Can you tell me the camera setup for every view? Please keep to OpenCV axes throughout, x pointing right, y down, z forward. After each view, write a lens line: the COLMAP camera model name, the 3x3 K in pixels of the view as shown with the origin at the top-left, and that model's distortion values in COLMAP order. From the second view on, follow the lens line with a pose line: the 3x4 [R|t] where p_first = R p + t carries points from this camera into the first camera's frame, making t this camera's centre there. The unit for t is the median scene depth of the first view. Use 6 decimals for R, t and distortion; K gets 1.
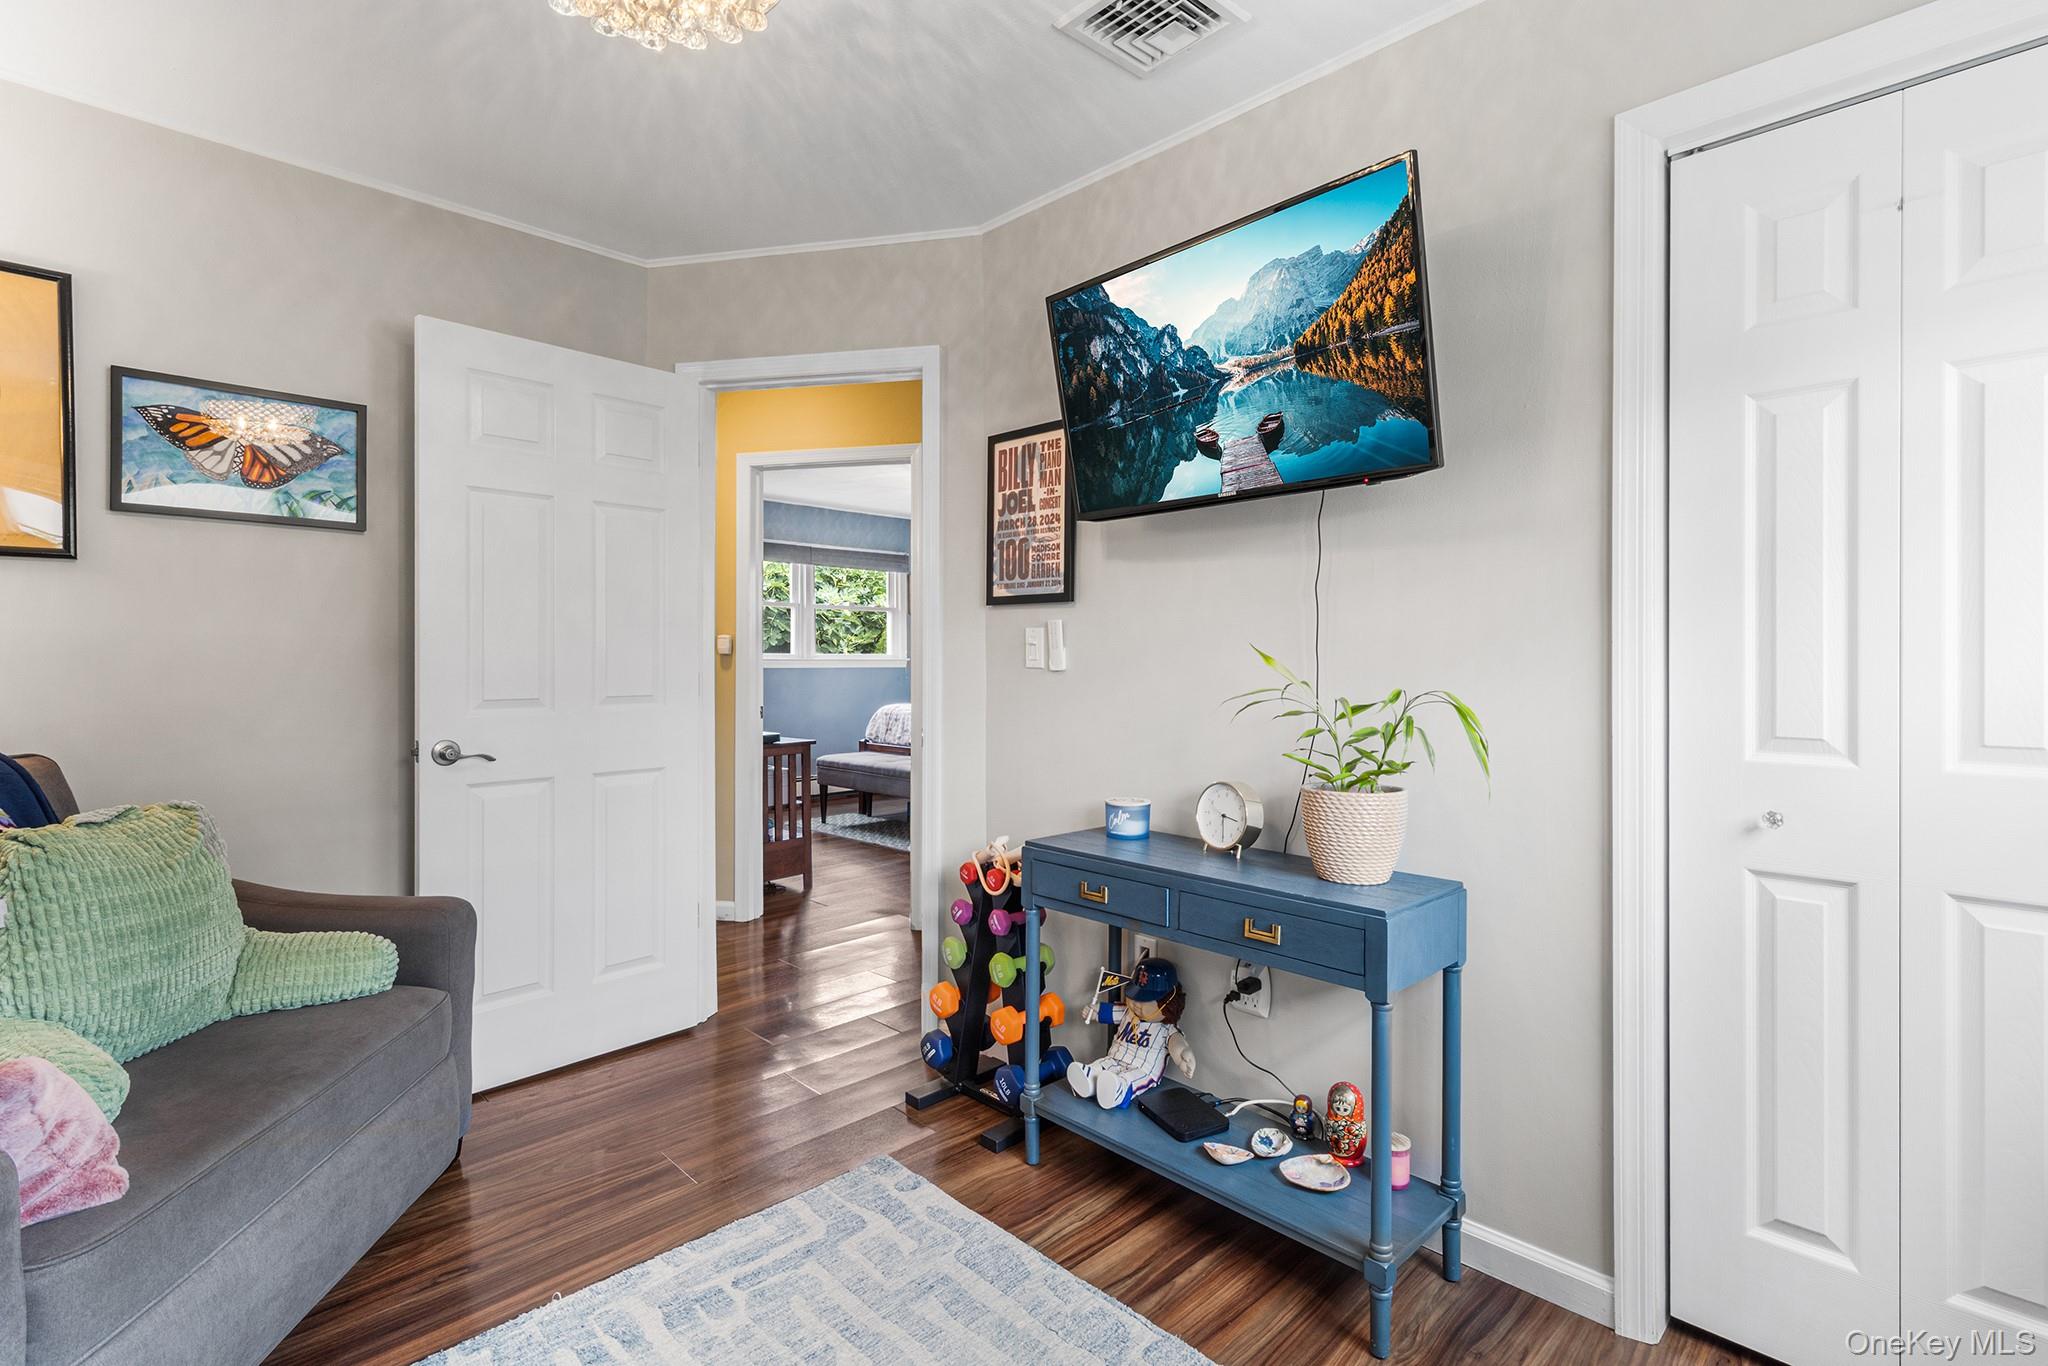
lens RADIAL K [[940.8, 0, 1024.0], [0, 940.8, 675.7], [0, 0, 1]] dist [0.008447, -0.000120]
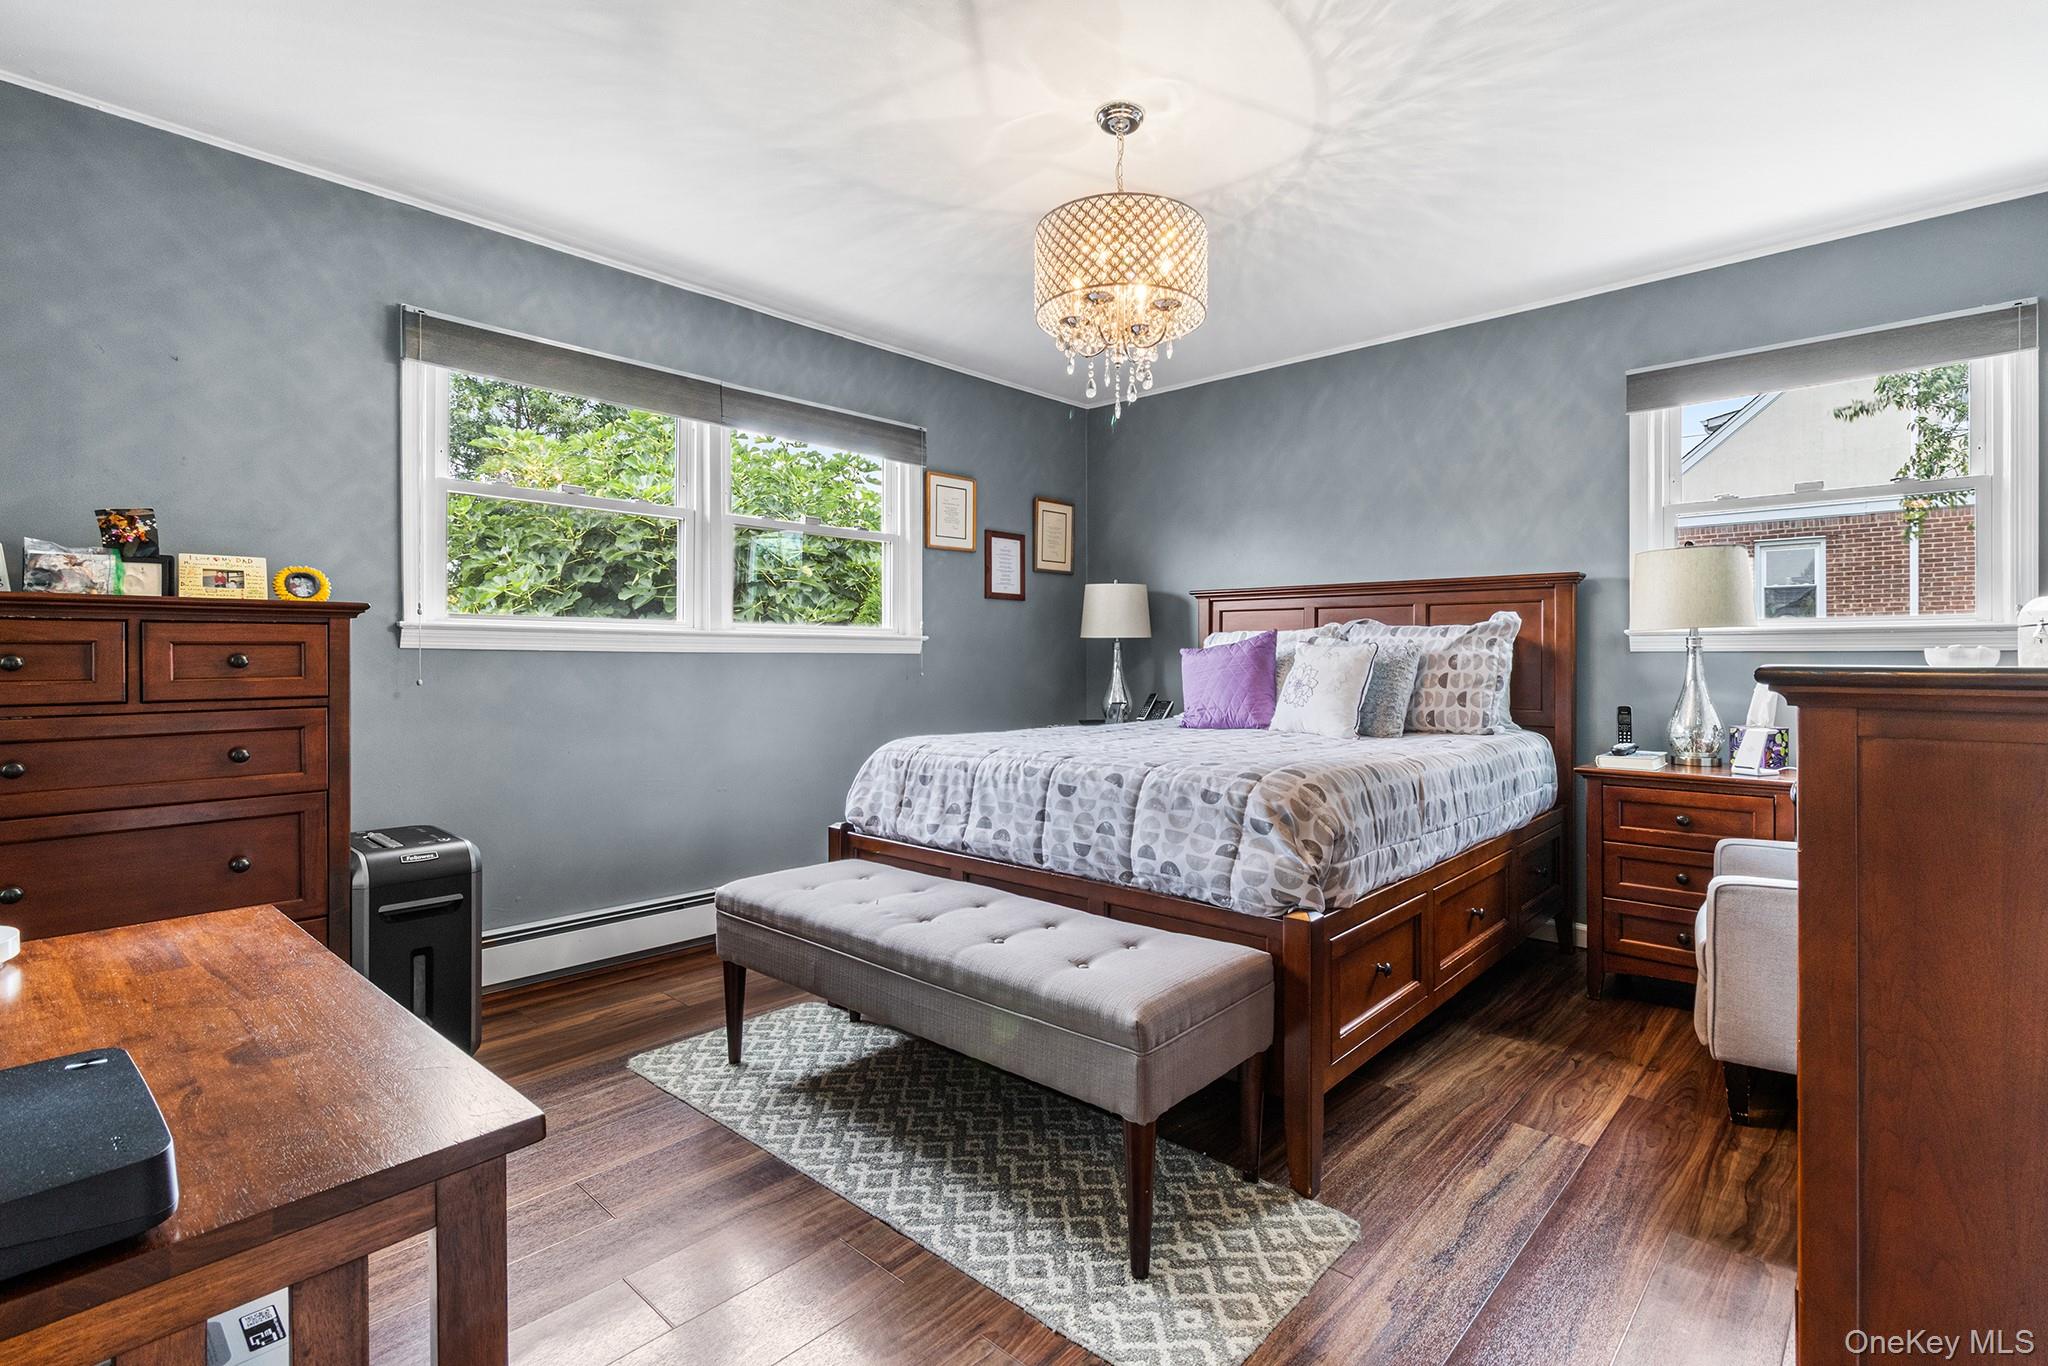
lens RADIAL K [[940.8, 0, 1024.0], [0, 940.8, 671.9], [0, 0, 1]] dist [0.008447, -0.000120]
pose [[0.999309, -0.000695, 0.037163, -0.091334], [0.000674, 1.000000, 0.000587, 0.002023], [-0.037163, -0.000561, 0.999309, 0.507775]]
